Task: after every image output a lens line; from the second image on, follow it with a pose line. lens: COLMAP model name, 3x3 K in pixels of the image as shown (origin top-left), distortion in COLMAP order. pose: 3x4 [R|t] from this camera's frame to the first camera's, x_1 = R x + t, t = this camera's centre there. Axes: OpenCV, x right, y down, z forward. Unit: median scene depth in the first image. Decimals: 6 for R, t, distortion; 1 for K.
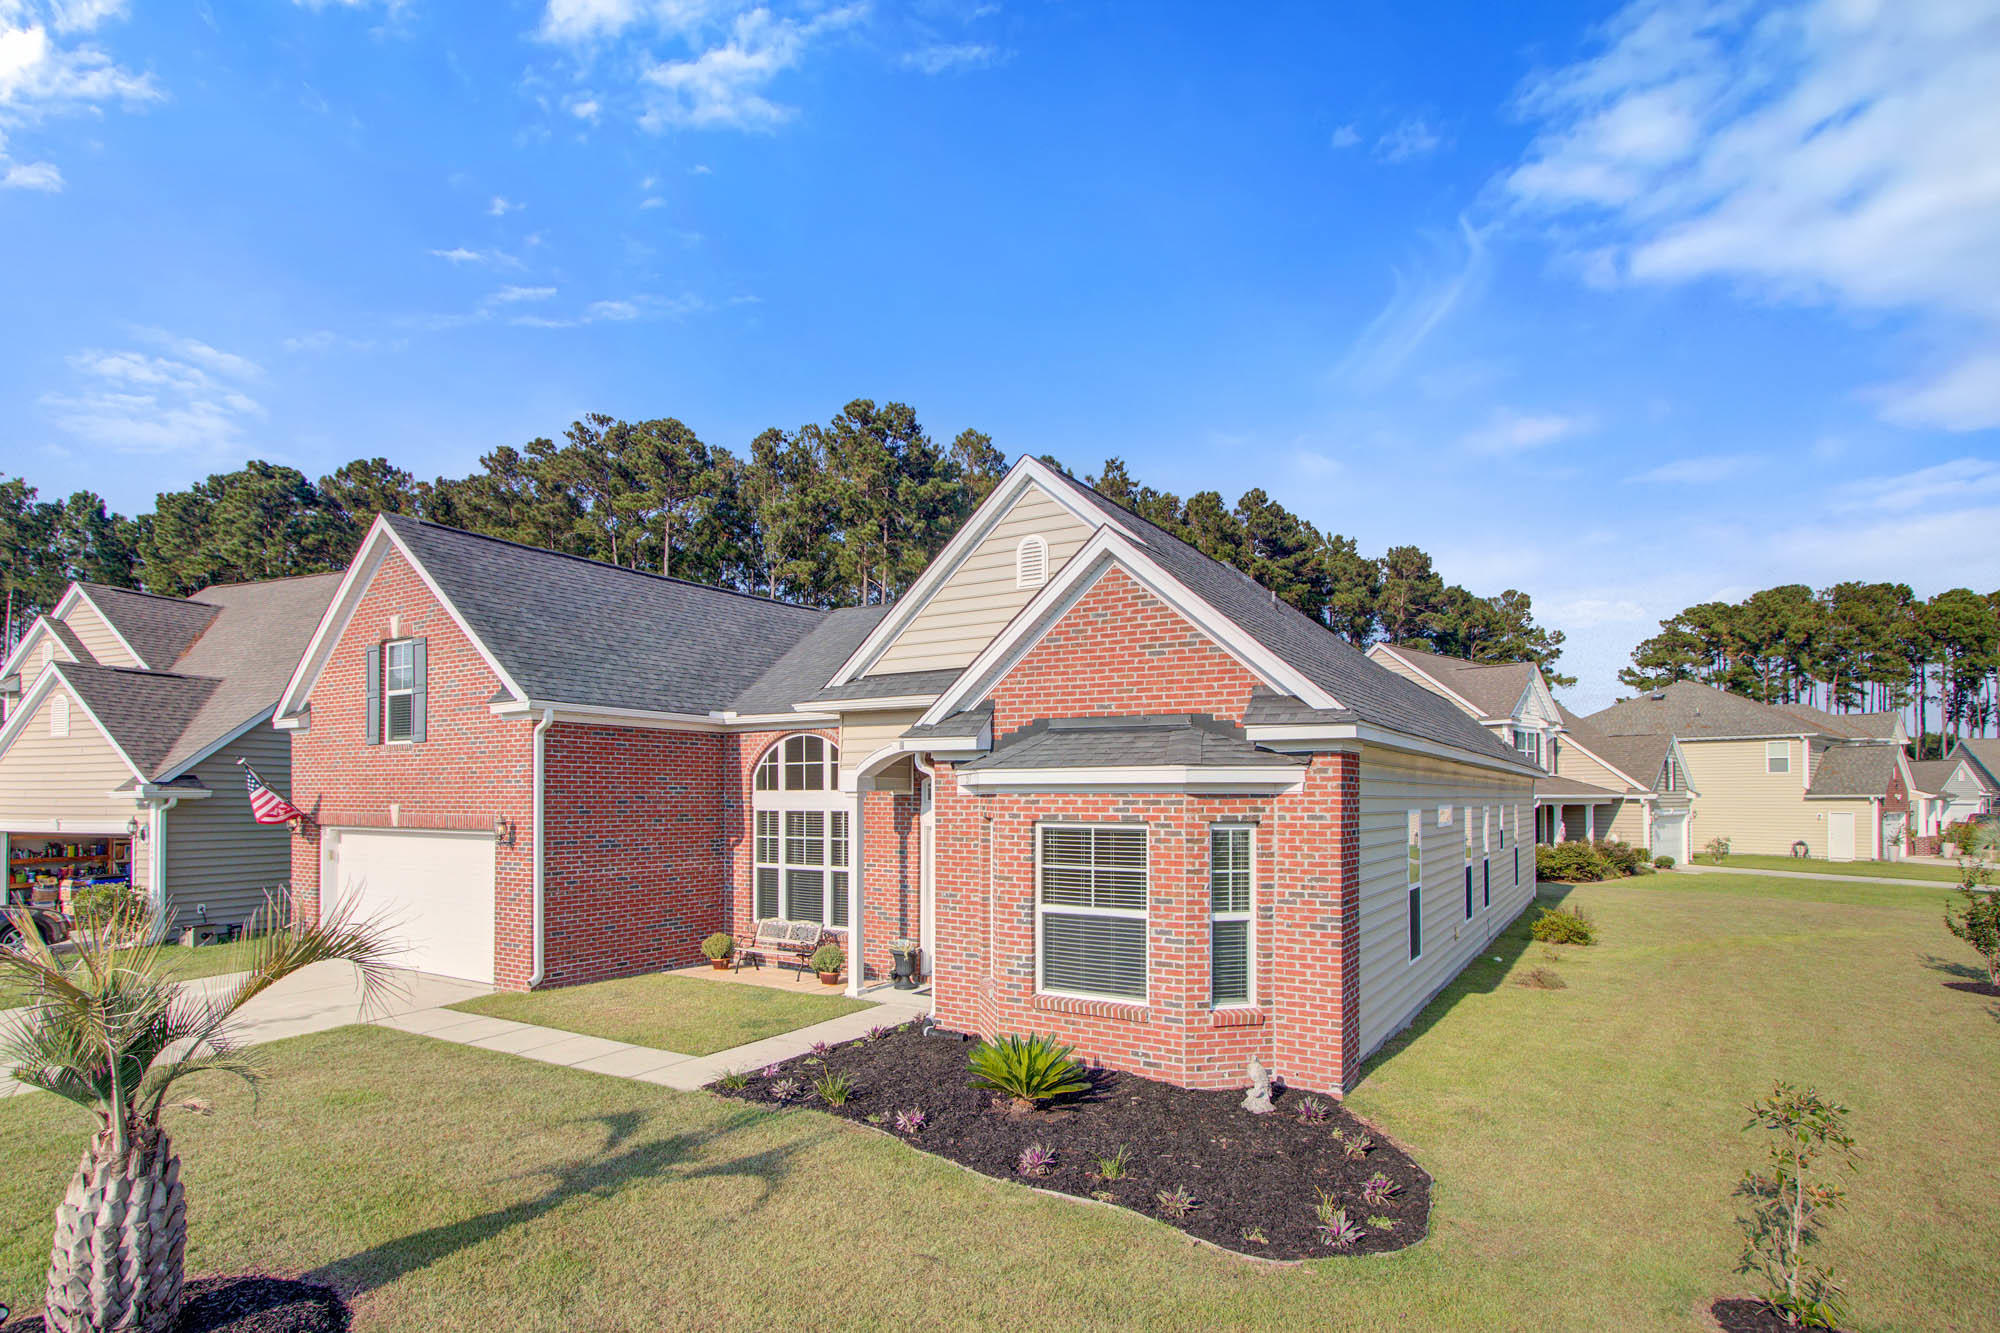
lens RADIAL K [[947.9, 0, 1036.0], [0, 947.9, 794.2], [0, 0, 1]] dist [-0.015466, 0.002140]
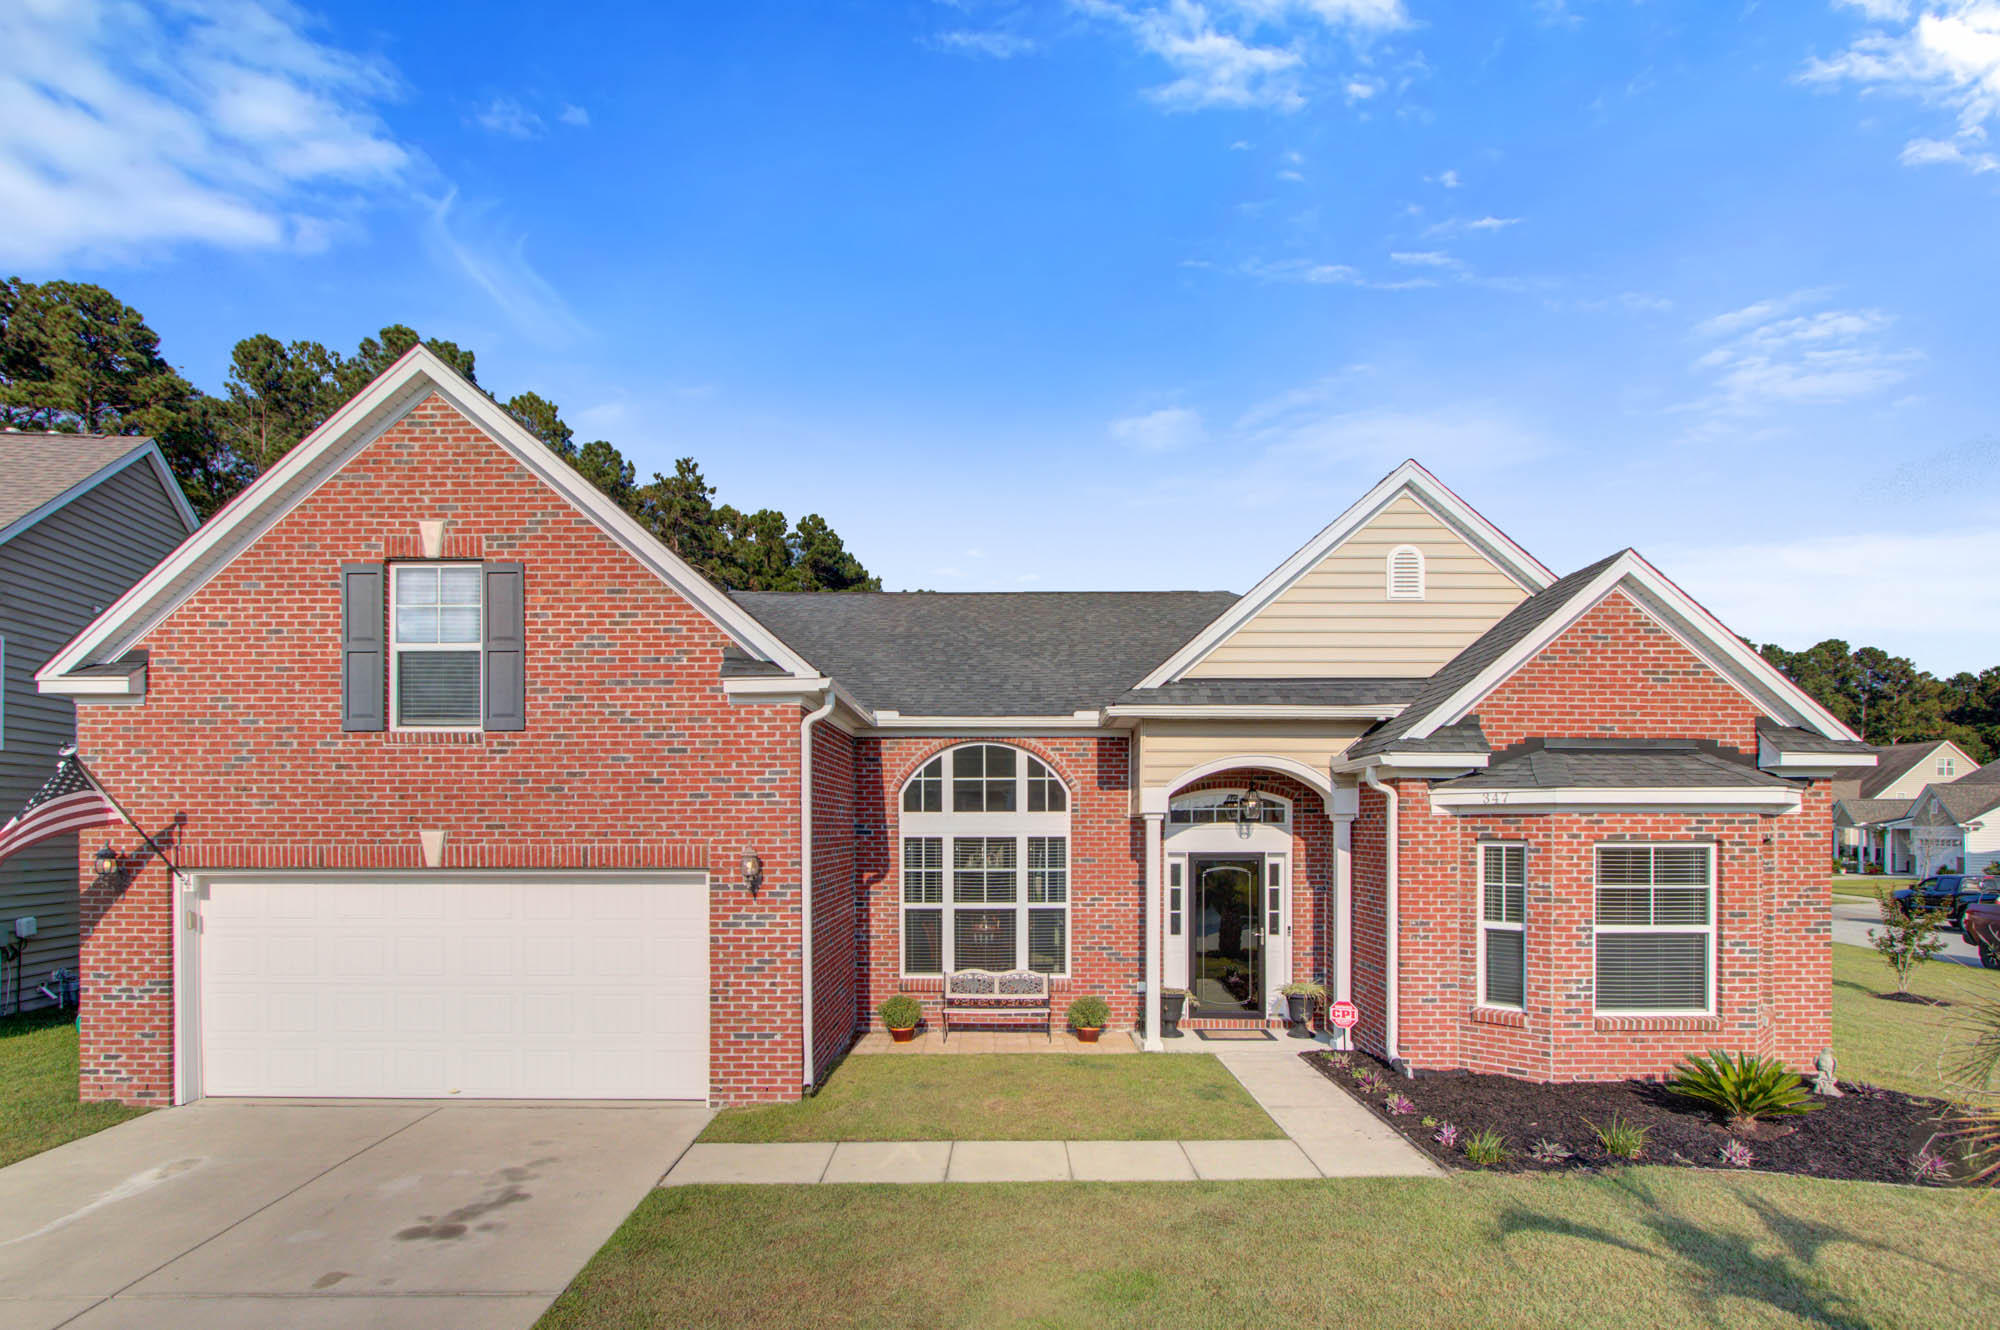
lens RADIAL K [[947.9, 0, 1004.2], [0, 947.9, 835.1], [0, 0, 1]] dist [-0.015466, 0.002140]
pose [[0.873194, -0.006059, 0.487335, -0.937281], [0.000220, 0.999928, 0.012038, 0.009346], [-0.487373, -0.010404, 0.873132, 0.411271]]
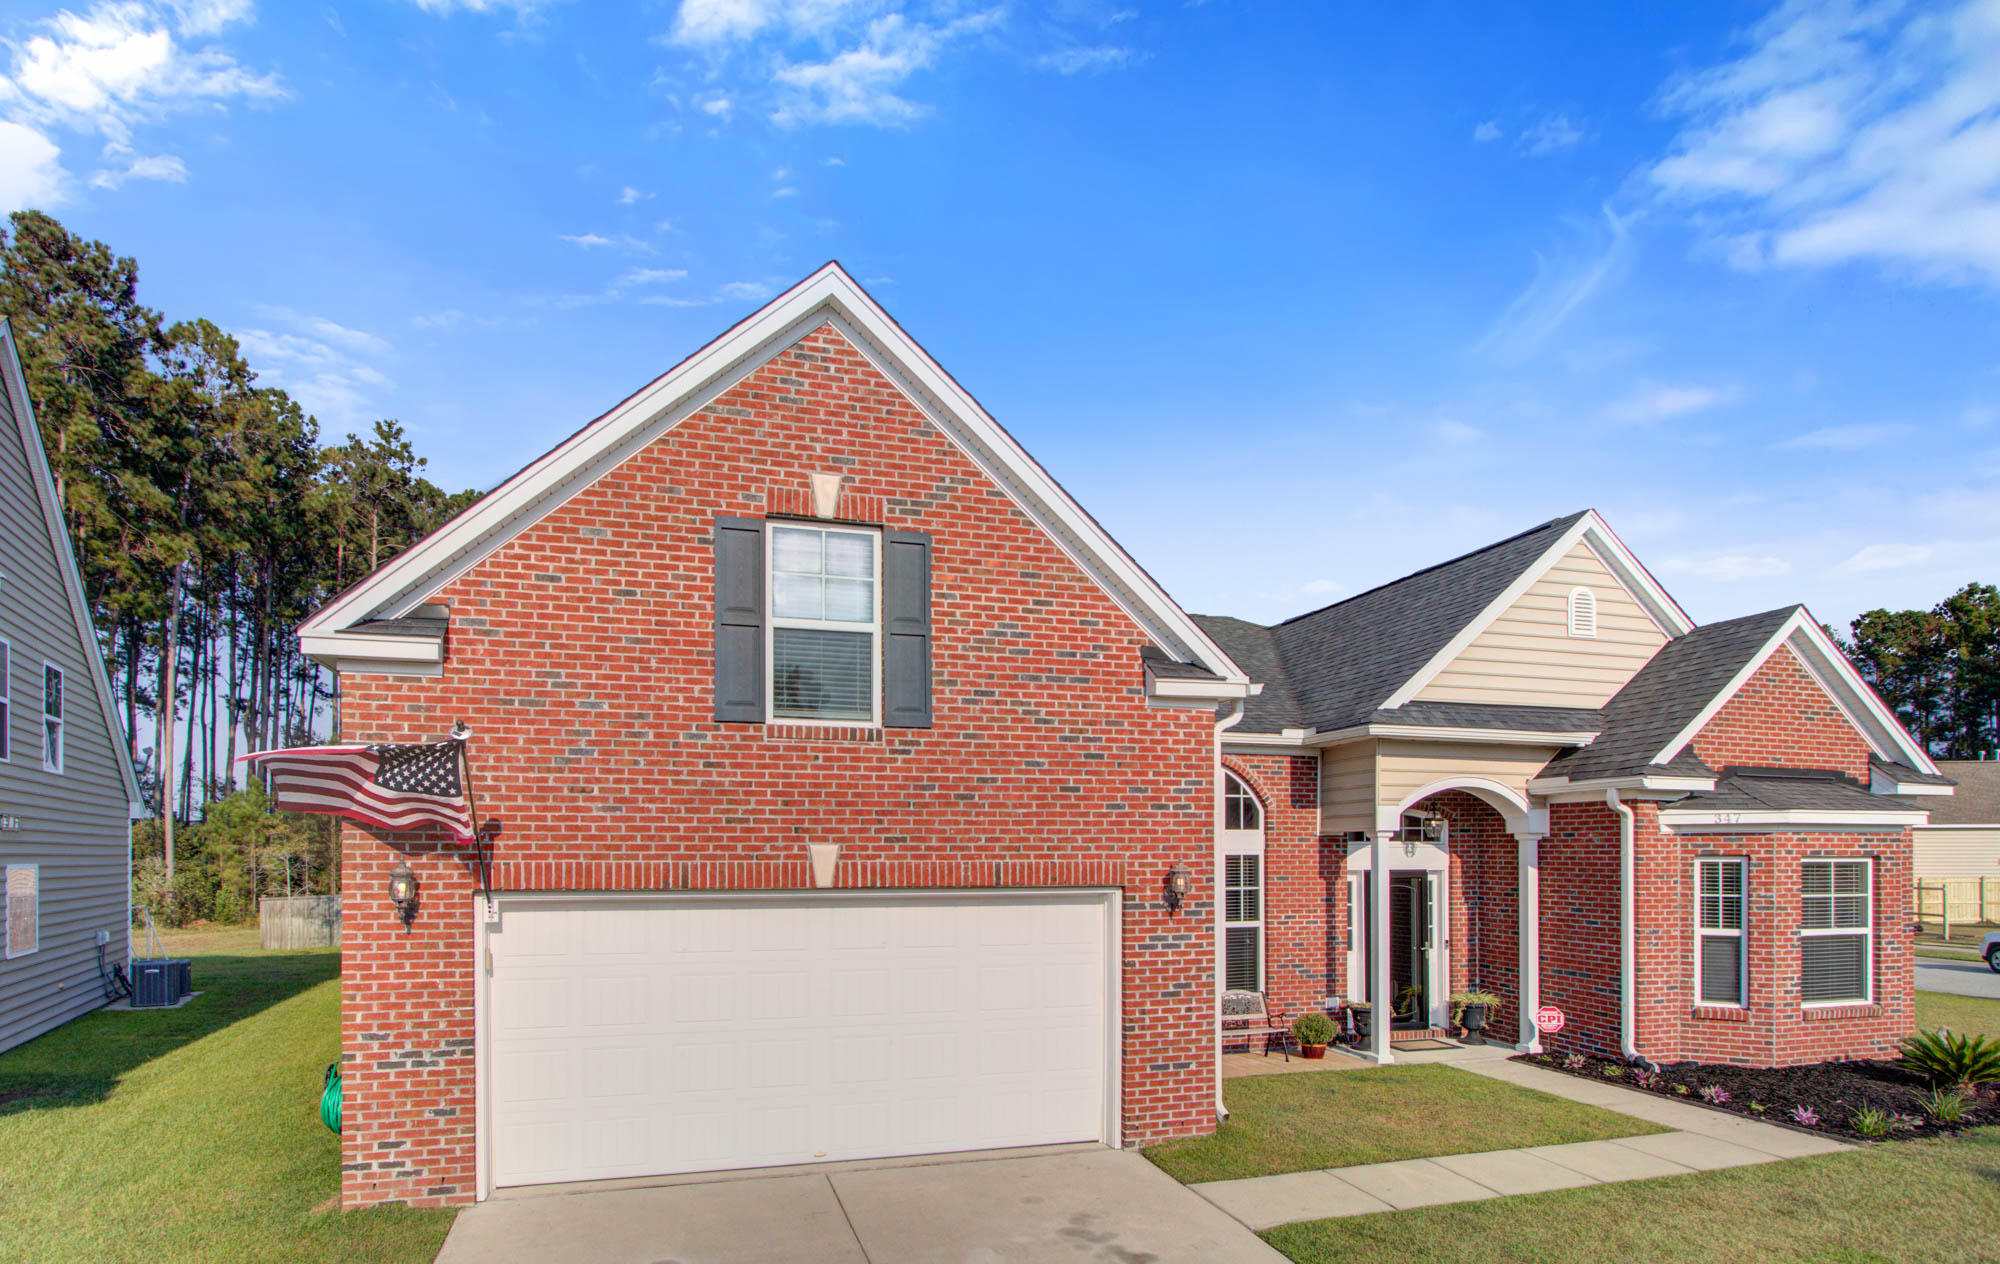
lens RADIAL K [[974.8, 0, 978.0], [0, 974.8, 857.9], [0, 0, 1]] dist [-0.014445, -0.001592]
pose [[0.717948, -0.005314, 0.696077, -1.398573], [-0.001162, 0.999960, 0.008833, 0.019356], [-0.696096, -0.007151, 0.717913, 0.792996]]
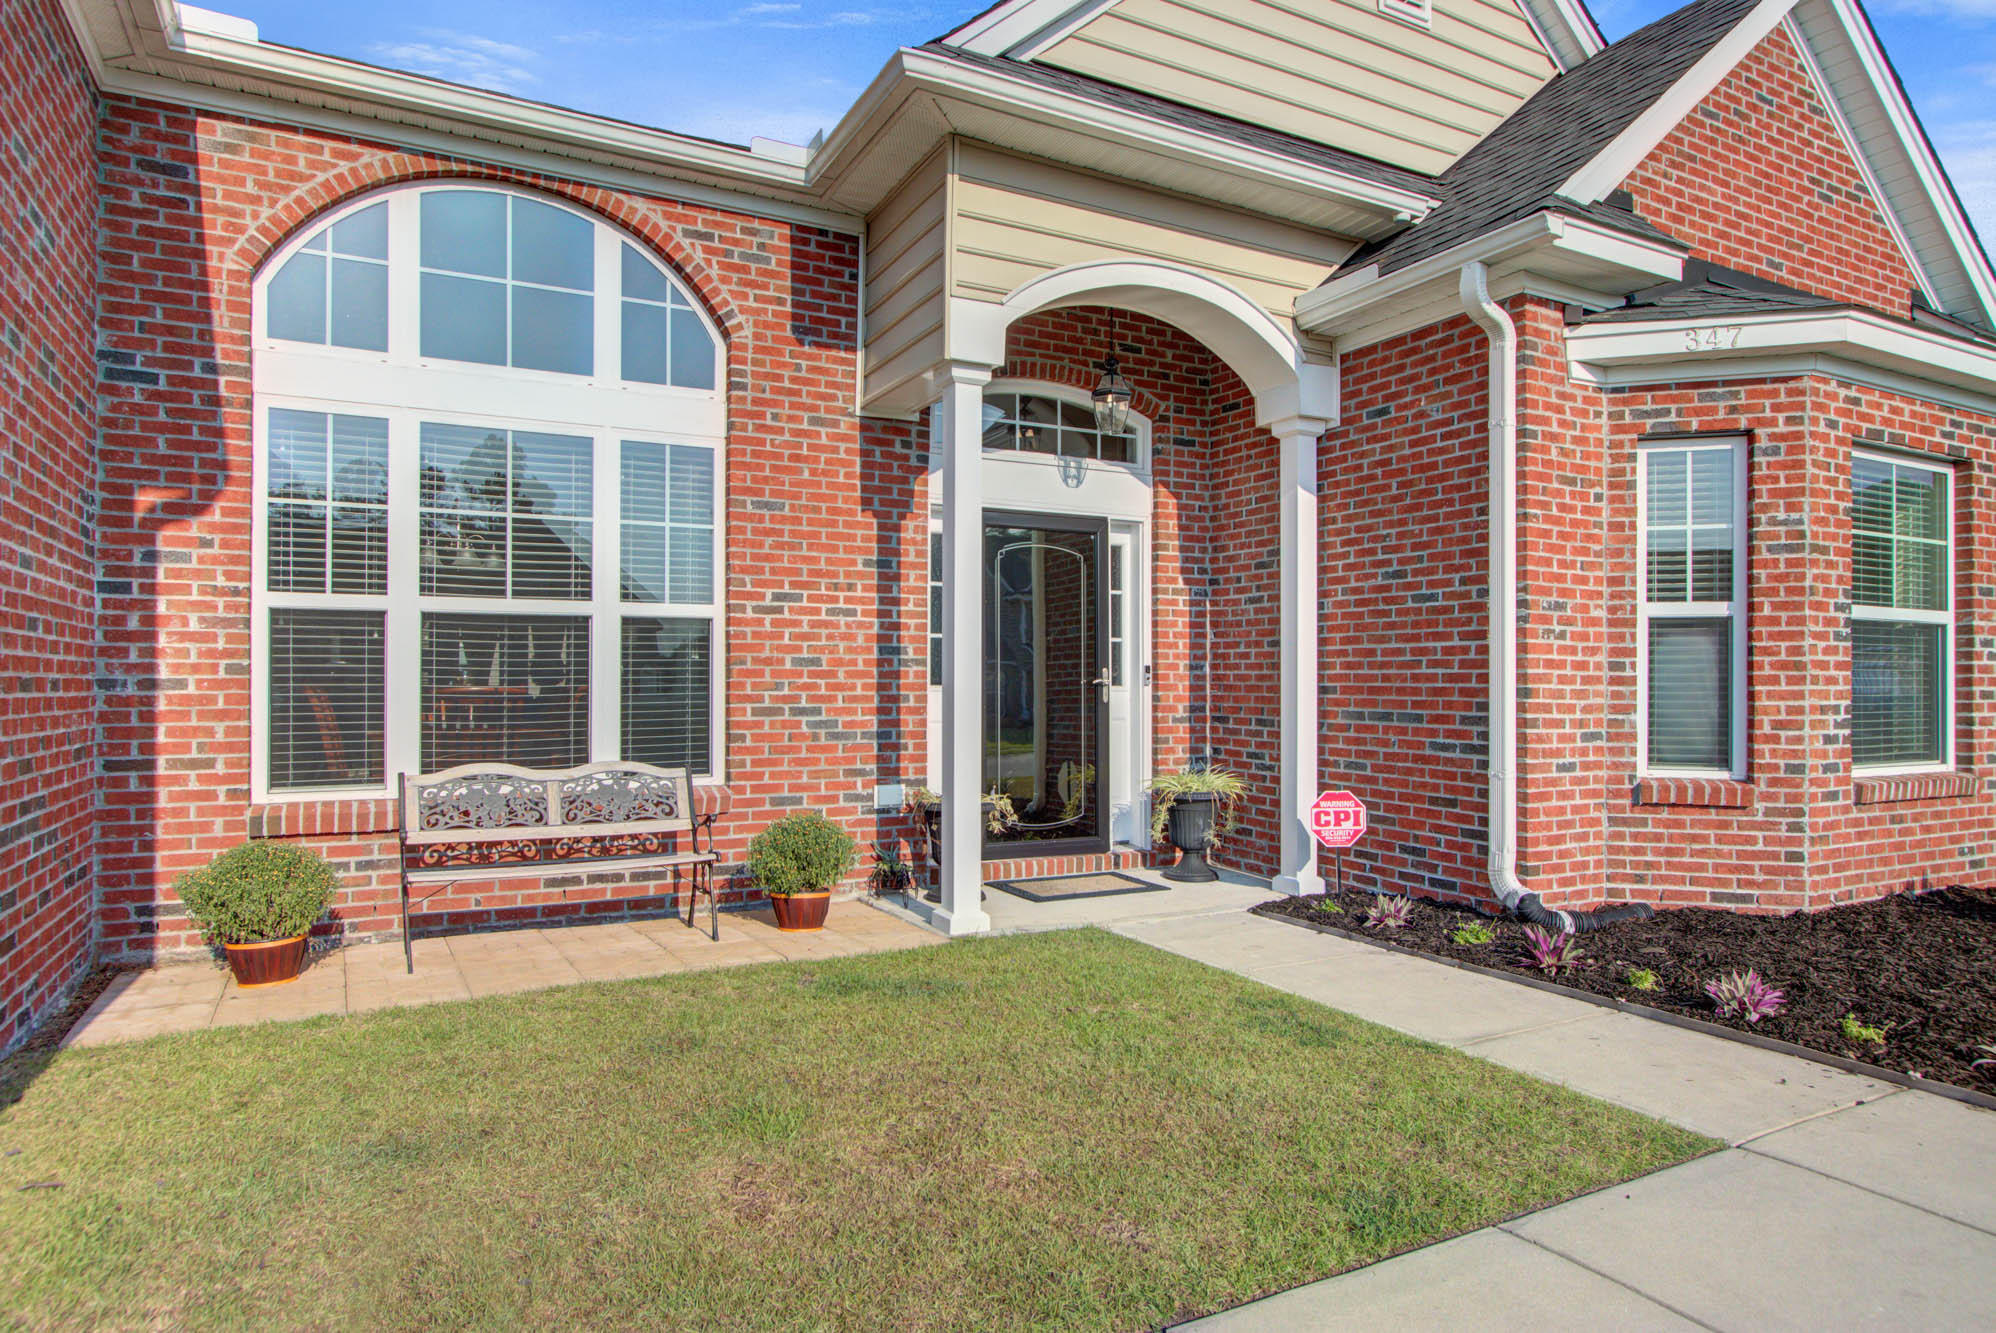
lens RADIAL K [[1164.4, 0, 976.1], [0, 1164.4, 669.0], [0, 0, 1]] dist [-0.012345, 0.002025]
pose [[0.553867, 0.001091, 0.832604, -0.721339], [-0.007882, 0.999961, 0.003934, 0.141774], [-0.832568, -0.008741, 0.553854, 0.966792]]
